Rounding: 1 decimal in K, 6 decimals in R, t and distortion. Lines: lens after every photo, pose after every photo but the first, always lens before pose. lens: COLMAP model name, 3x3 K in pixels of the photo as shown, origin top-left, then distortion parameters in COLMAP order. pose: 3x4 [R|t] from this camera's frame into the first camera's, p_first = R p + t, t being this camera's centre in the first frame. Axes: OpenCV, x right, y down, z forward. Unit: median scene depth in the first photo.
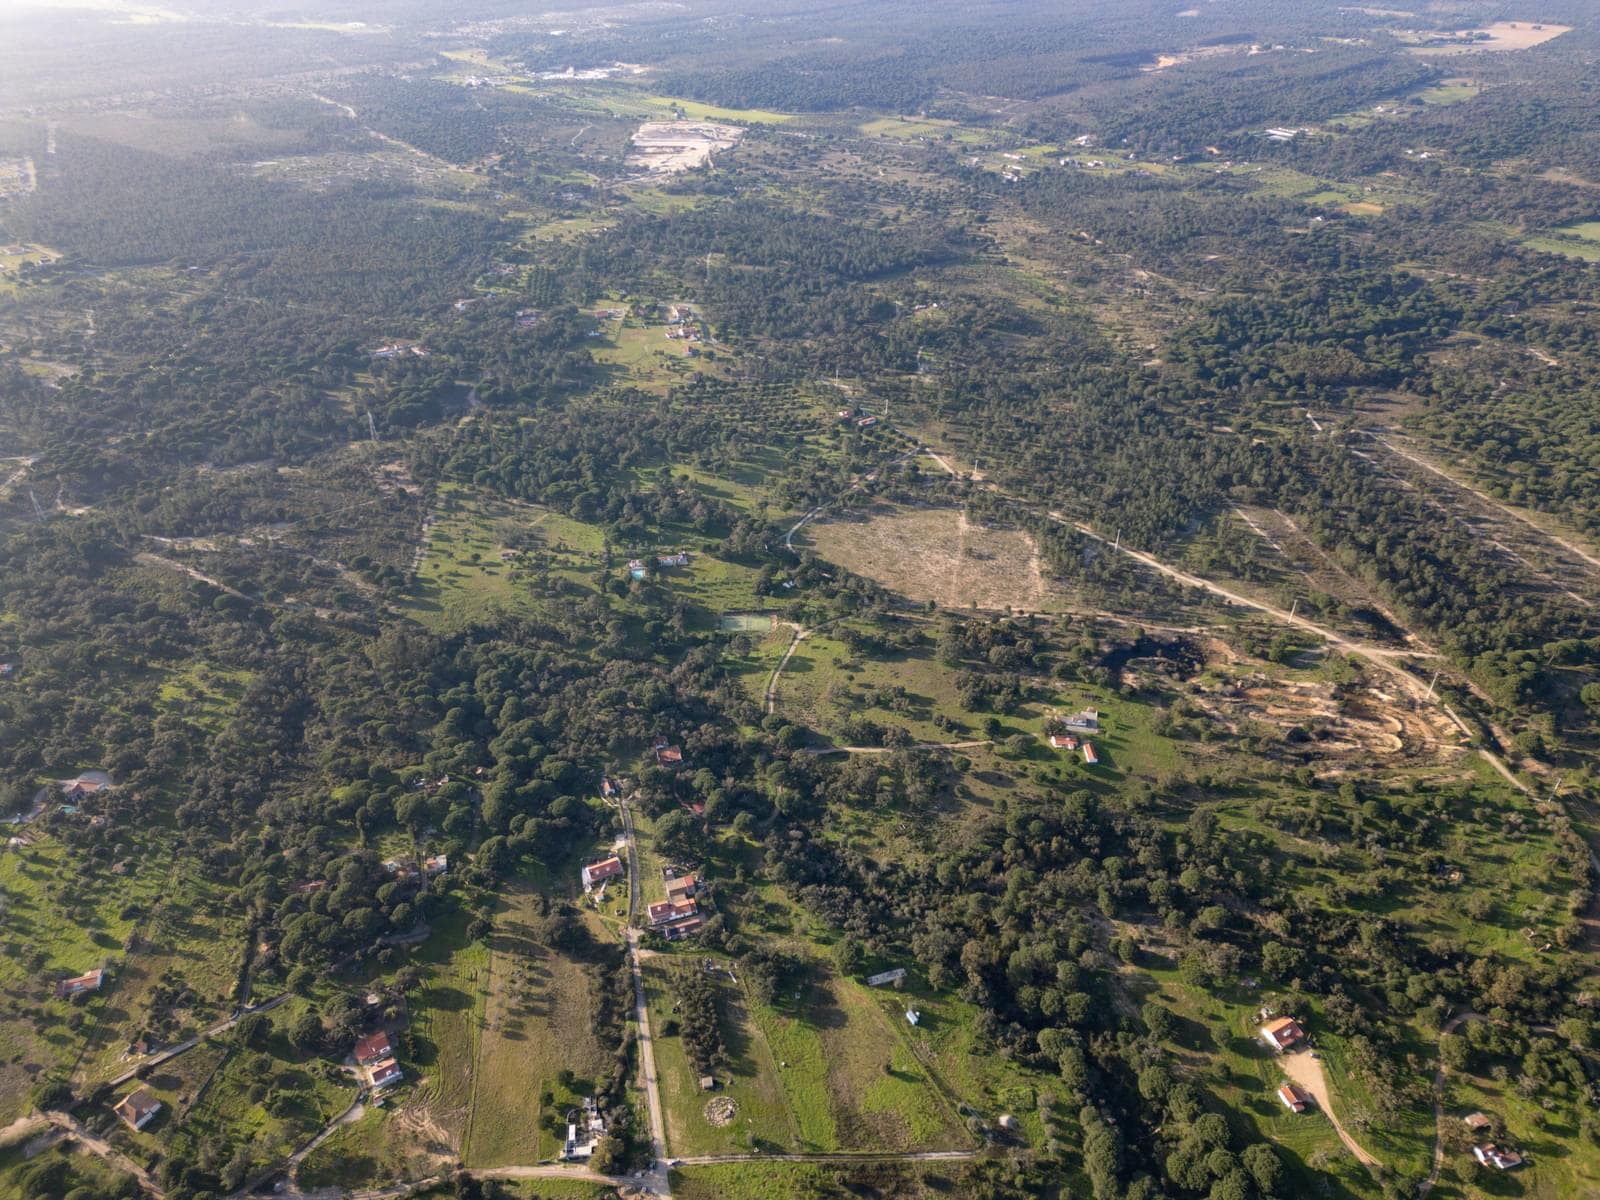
lens RADIAL K [[1115.8, 0, 801.1], [0, 1115.8, 600.9], [0, 0, 1]] dist [0.073651, -0.071134]
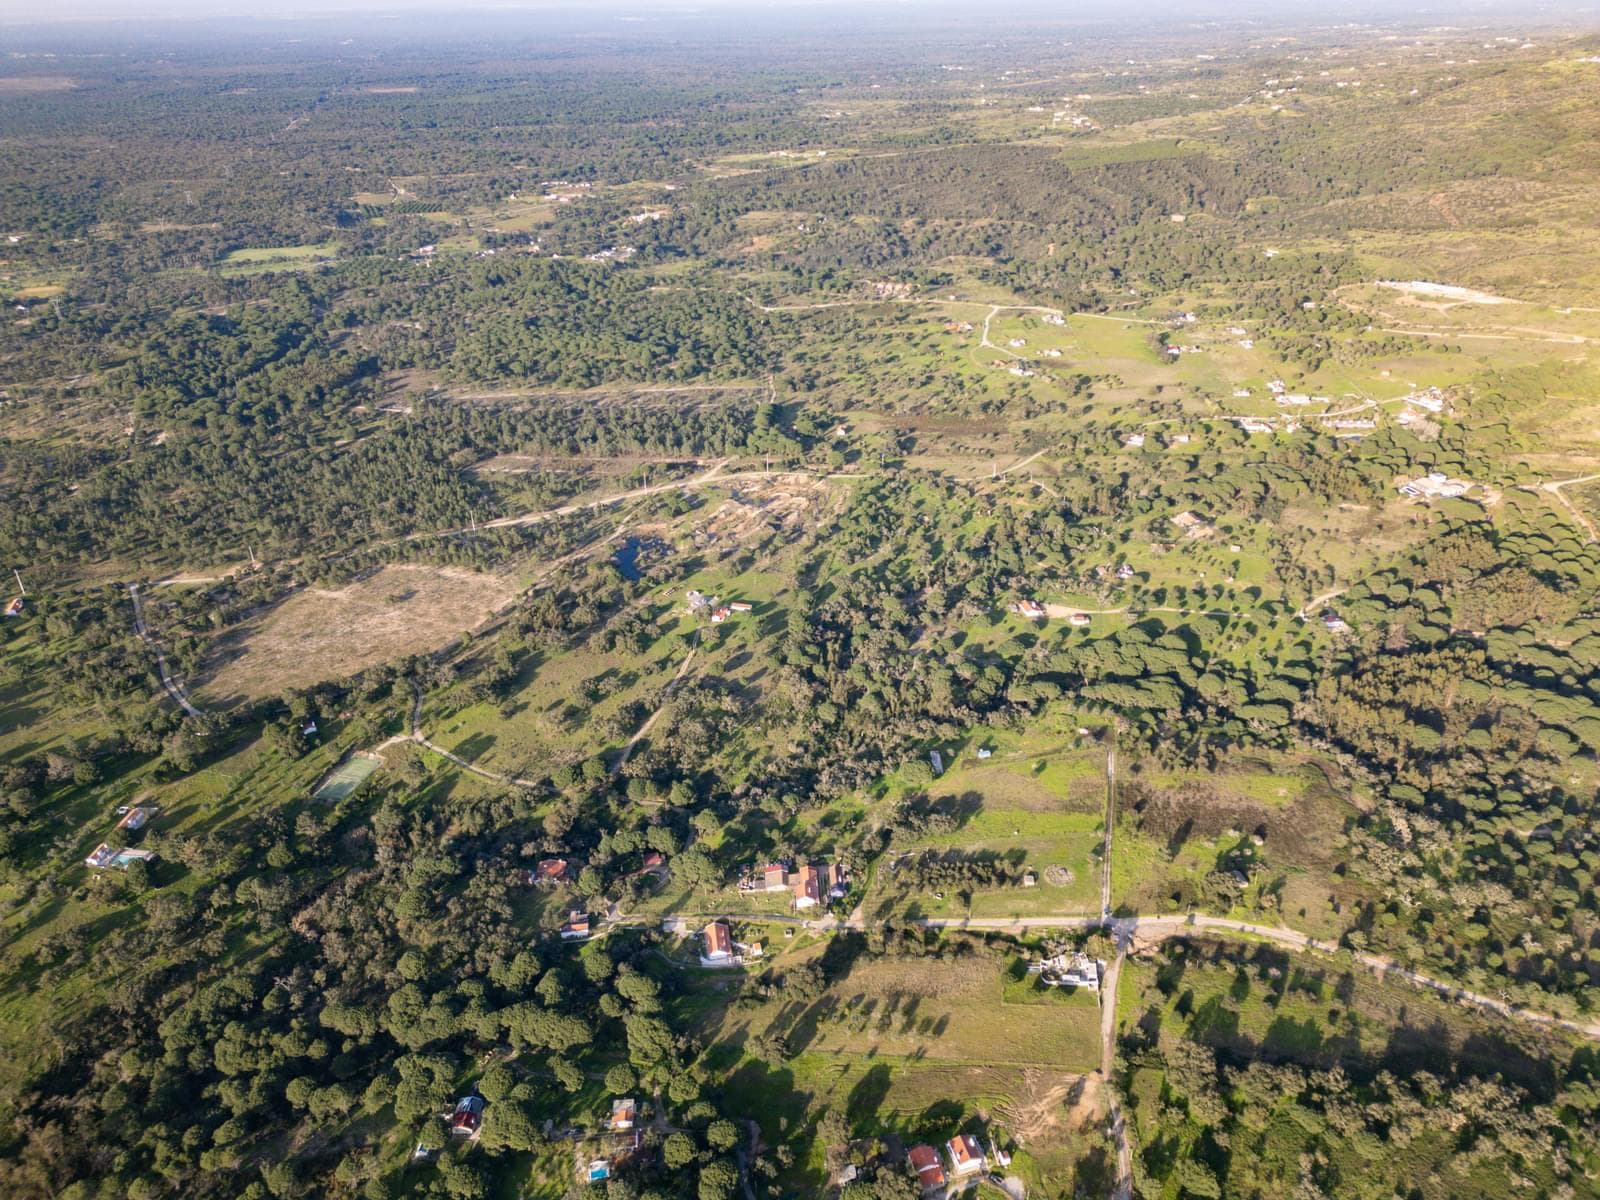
lens RADIAL K [[1115.8, 0, 801.1], [0, 1115.8, 600.9], [0, 0, 1]] dist [0.073651, -0.071134]
pose [[0.274737, -0.467826, 0.840035, -0.681625], [0.542521, 0.796725, 0.266272, -0.139380], [-0.793845, 0.382582, 0.472695, 0.419925]]
